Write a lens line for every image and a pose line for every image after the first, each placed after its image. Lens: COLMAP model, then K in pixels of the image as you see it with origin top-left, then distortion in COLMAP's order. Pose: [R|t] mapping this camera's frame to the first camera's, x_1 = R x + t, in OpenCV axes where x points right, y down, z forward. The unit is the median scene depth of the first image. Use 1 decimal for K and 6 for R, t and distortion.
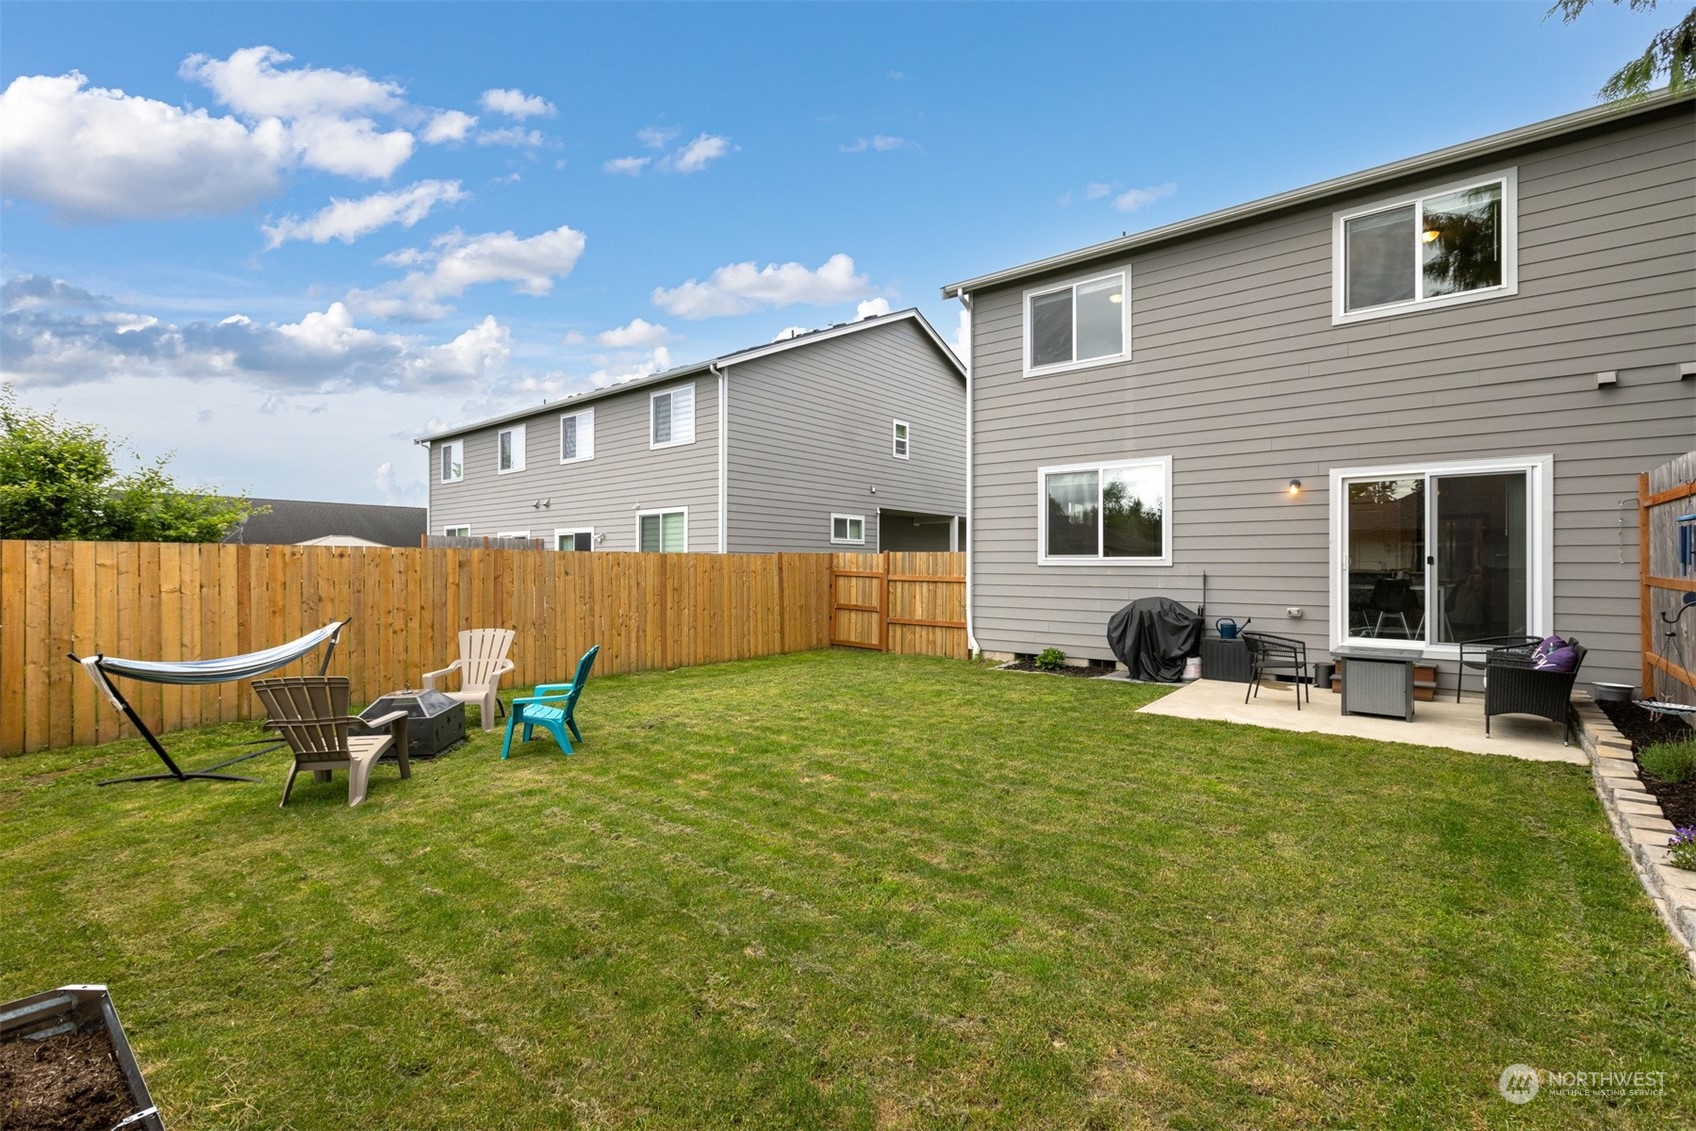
lens RADIAL K [[749.9, 0, 844.0], [0, 749.9, 561.9], [0, 0, 1]] dist [-0.000869, -0.000294]
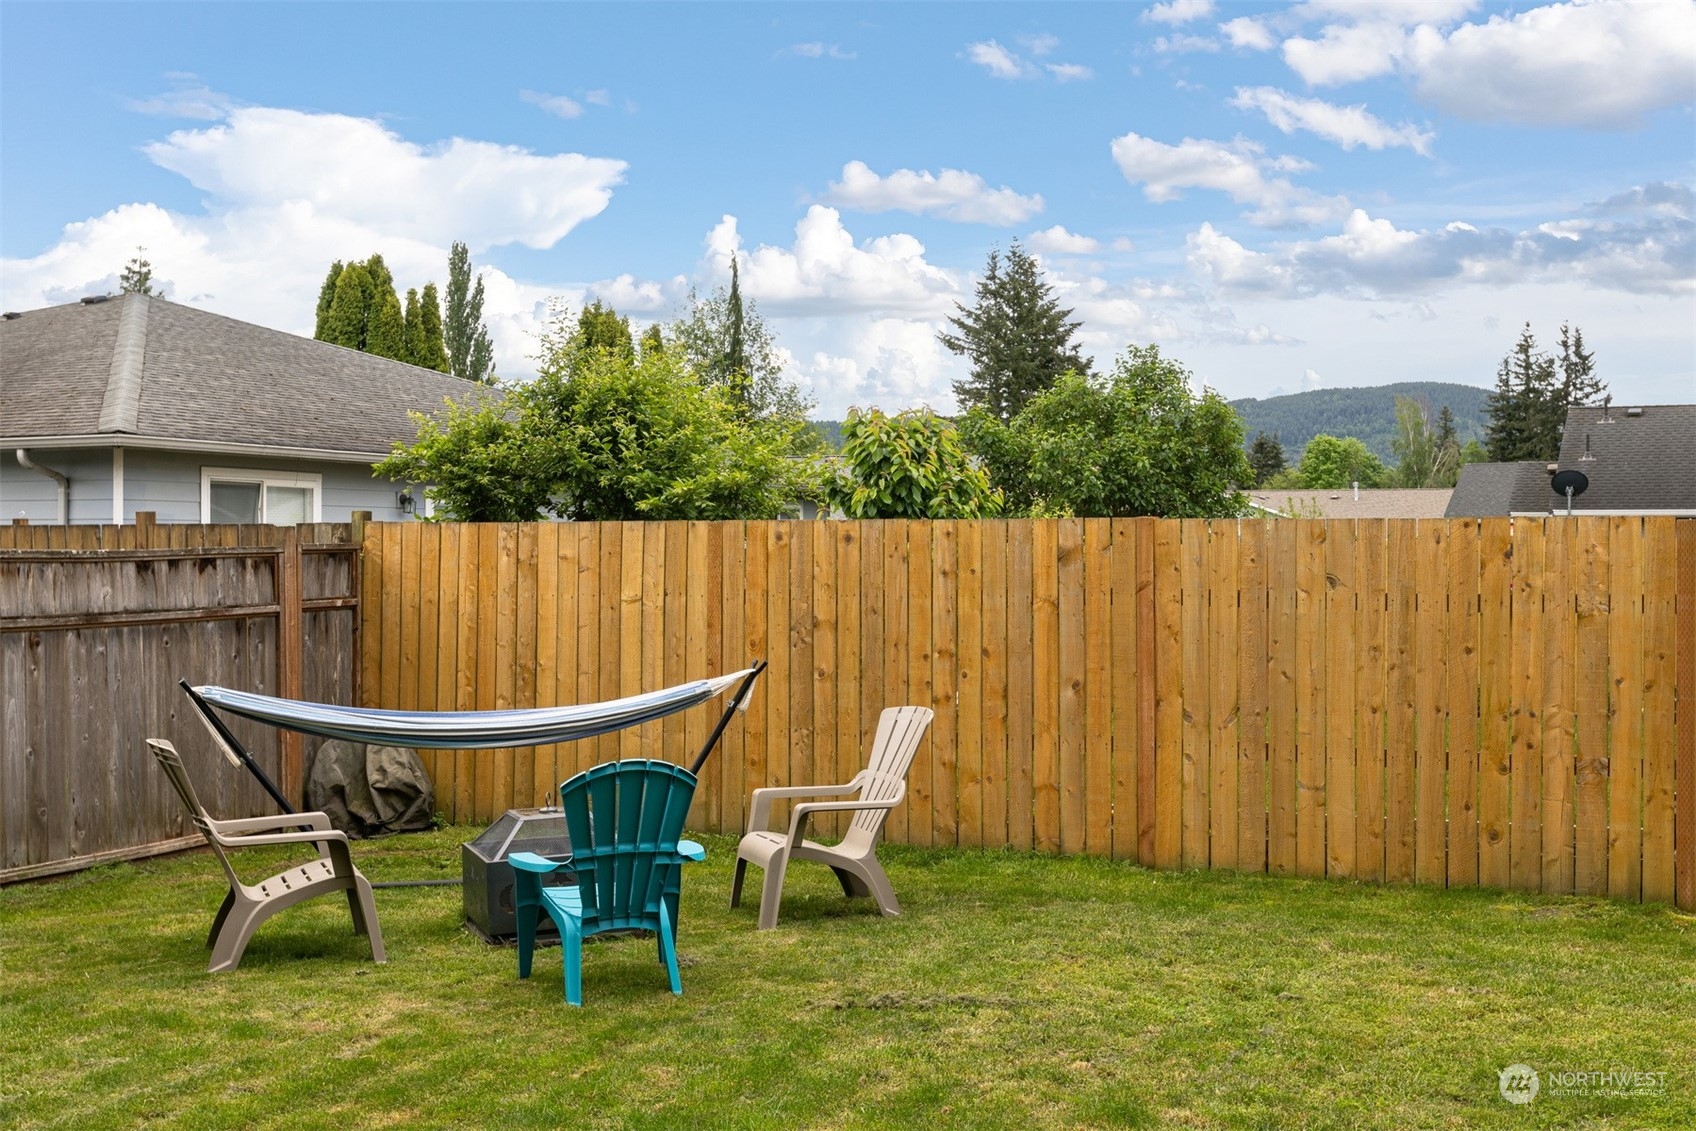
lens RADIAL K [[1865.1, 0, 848.0], [0, 1865.1, 565.5], [0, 0, 1]] dist [-0.012458, 0.000014]
pose [[0.261868, 0.006557, -0.965081, 0.464315], [0.005473, 0.999951, 0.008279, -0.000828], [0.965088, -0.007450, 0.261819, 0.576534]]
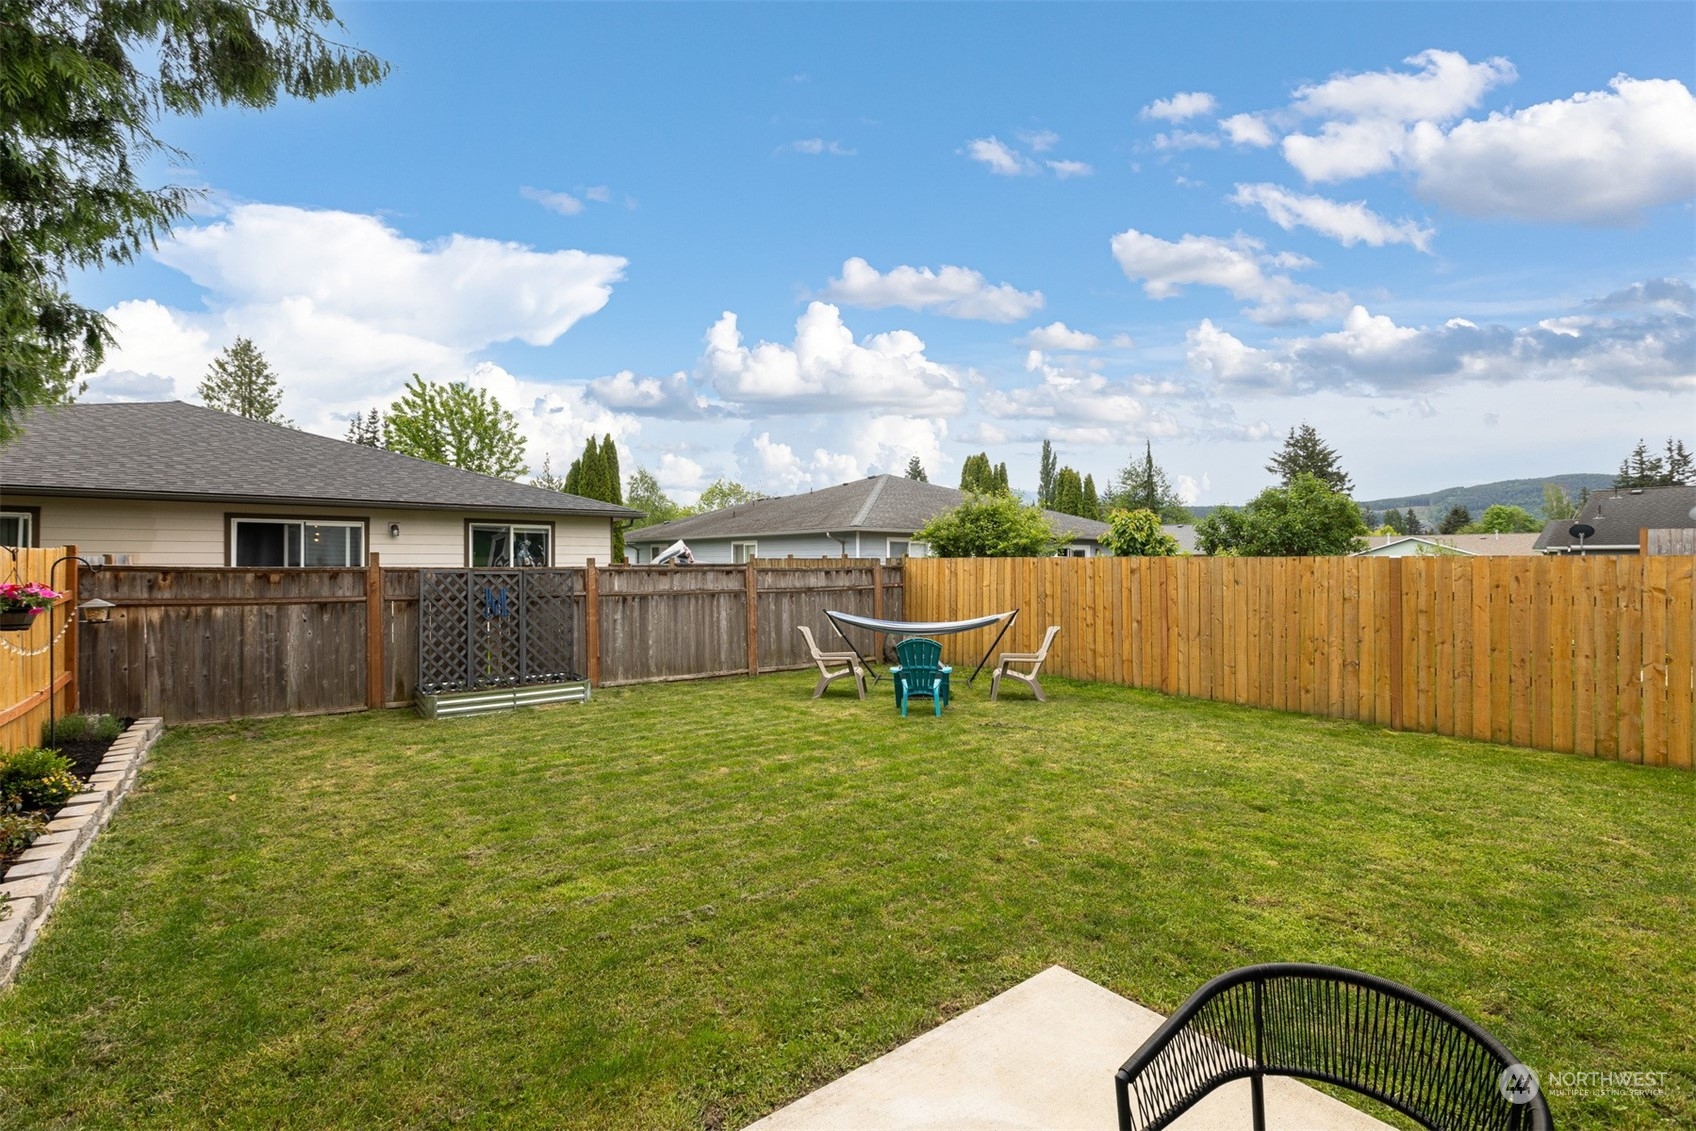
lens RADIAL K [[755.0, 0, 845.8], [0, 755.0, 541.5], [0, 0, 1]] dist [0.005204, -0.000046]
pose [[-0.212940, -0.029623, -0.976616, 0.645420], [0.003897, 0.999507, -0.031167, -0.007333], [0.977057, -0.010442, -0.212720, 0.788022]]
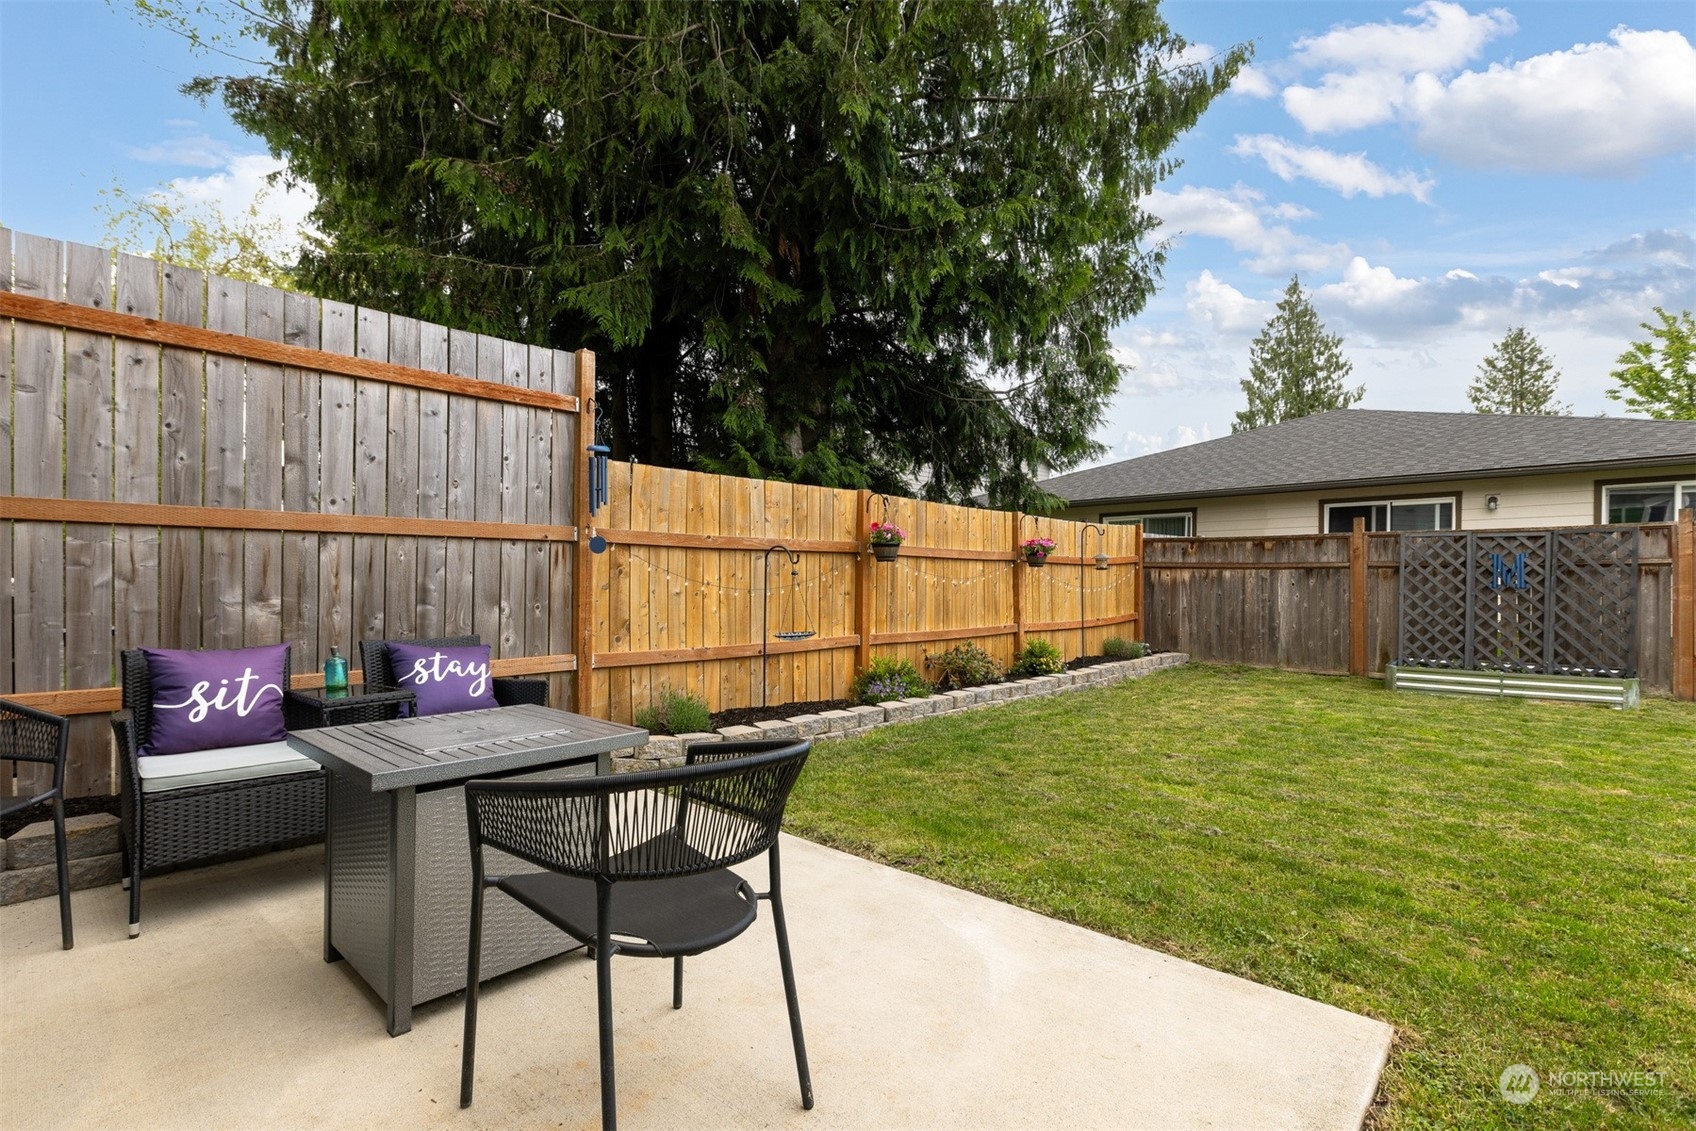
lens RADIAL K [[791.0, 0, 836.6], [0, 791.0, 582.9], [0, 0, 1]] dist [0.002260, 0.000092]
pose [[-0.998699, 0.003307, 0.050889, 0.439956], [0.003382, 0.999993, 0.001387, 0.049638], [-0.050884, 0.001557, -0.998703, 1.007166]]
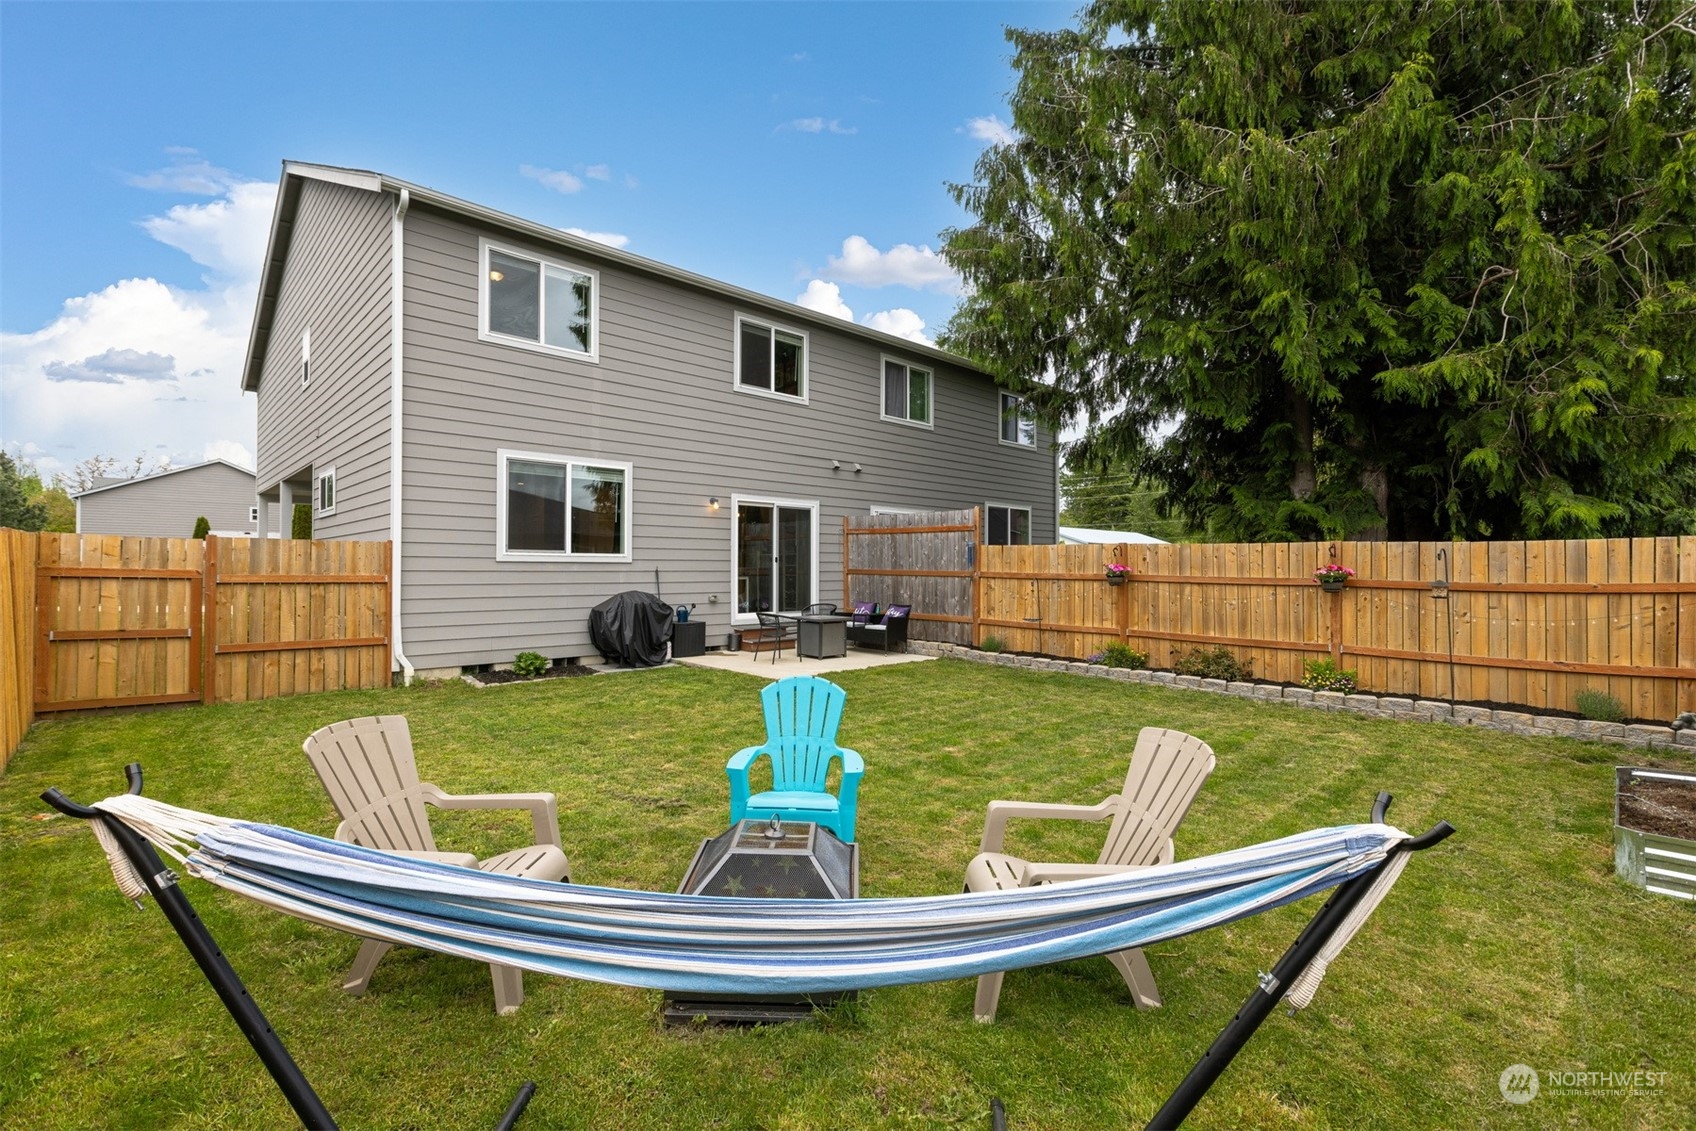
lens RADIAL K [[749.9, 0, 844.0], [0, 749.9, 561.9], [0, 0, 1]] dist [-0.000869, -0.000294]
pose [[0.117289, 0.006716, 0.993075, -0.671453], [-0.008467, 0.999948, -0.005762, 0.008852], [-0.993062, -0.007733, 0.117339, 0.598084]]
